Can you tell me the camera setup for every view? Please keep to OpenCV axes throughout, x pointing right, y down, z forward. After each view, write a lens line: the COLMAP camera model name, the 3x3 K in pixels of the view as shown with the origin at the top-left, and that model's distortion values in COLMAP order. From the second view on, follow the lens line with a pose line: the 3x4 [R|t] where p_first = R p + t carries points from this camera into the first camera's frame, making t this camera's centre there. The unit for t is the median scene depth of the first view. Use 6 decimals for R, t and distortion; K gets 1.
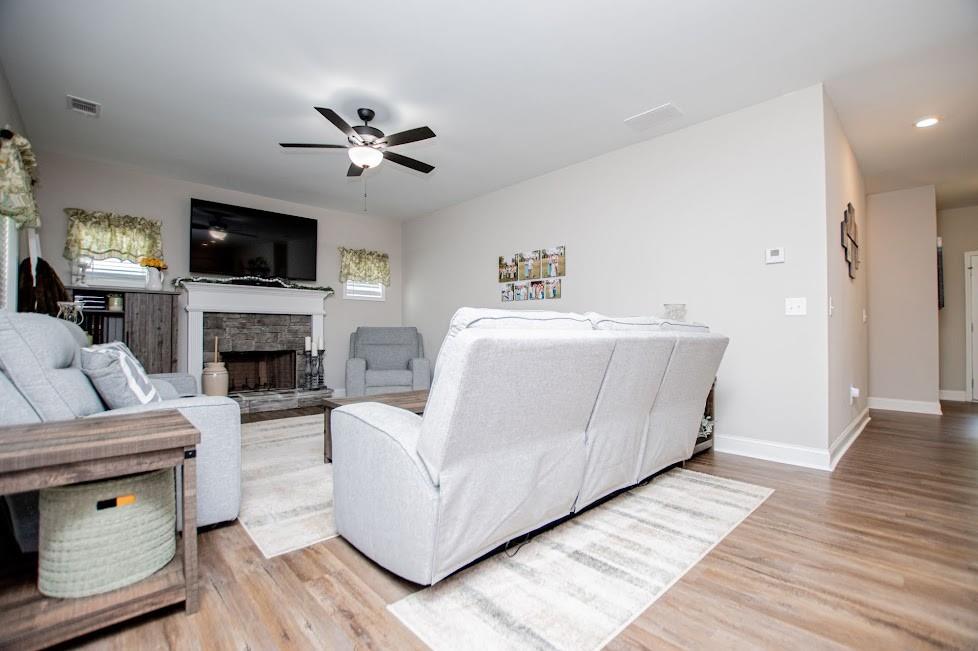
lens RADIAL K [[419.5, 0, 502.4], [0, 419.5, 323.7], [0, 0, 1]] dist [-0.025732, -0.000050]
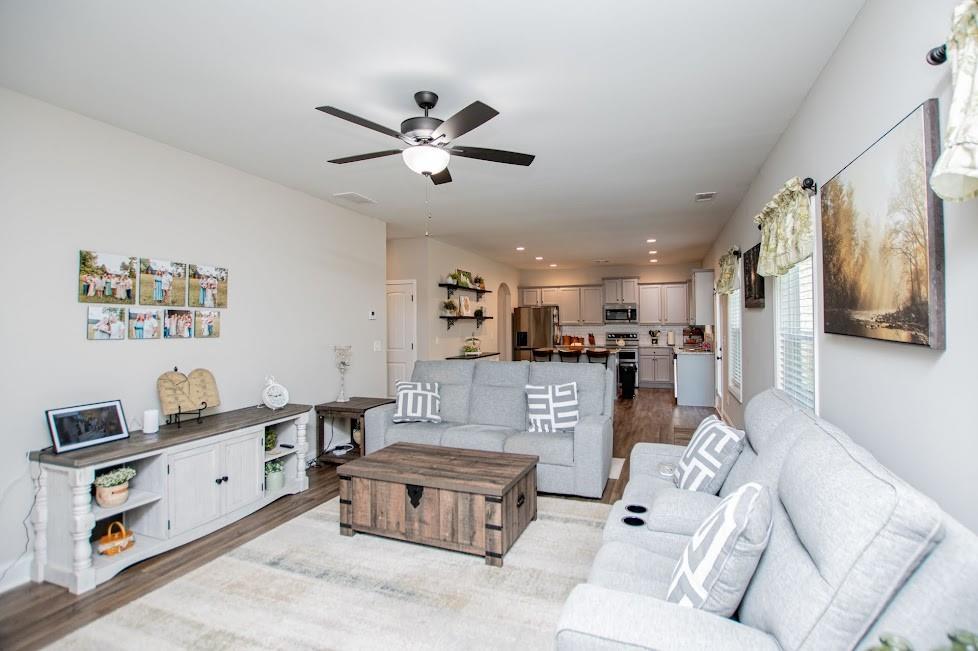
lens RADIAL K [[435.4, 0, 492.8], [0, 435.4, 326.1], [0, 0, 1]] dist [-0.025978, 0.000452]
pose [[-0.393755, -0.001563, 0.919214, -0.721518], [-0.011188, 0.999933, -0.003092, -0.080028], [-0.919147, -0.011501, -0.393746, 0.814524]]
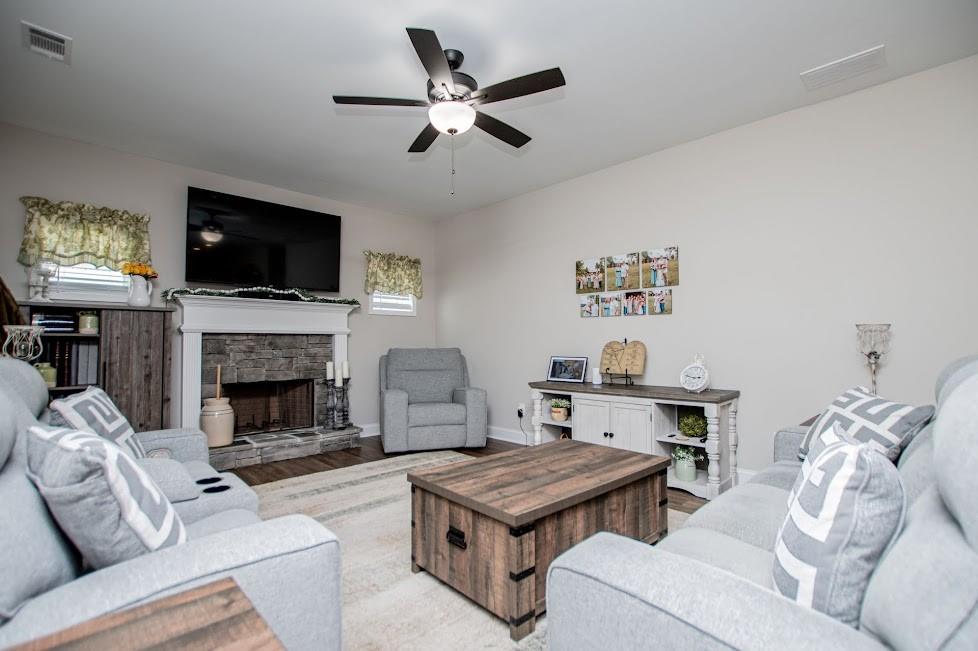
lens RADIAL K [[435.4, 0, 492.8], [0, 435.4, 326.1], [0, 0, 1]] dist [-0.025978, 0.000452]
pose [[0.999953, -0.004889, 0.008417, -0.189090], [0.005042, 0.999821, -0.018220, -0.024433], [-0.008326, 0.018261, 0.999799, 0.193996]]
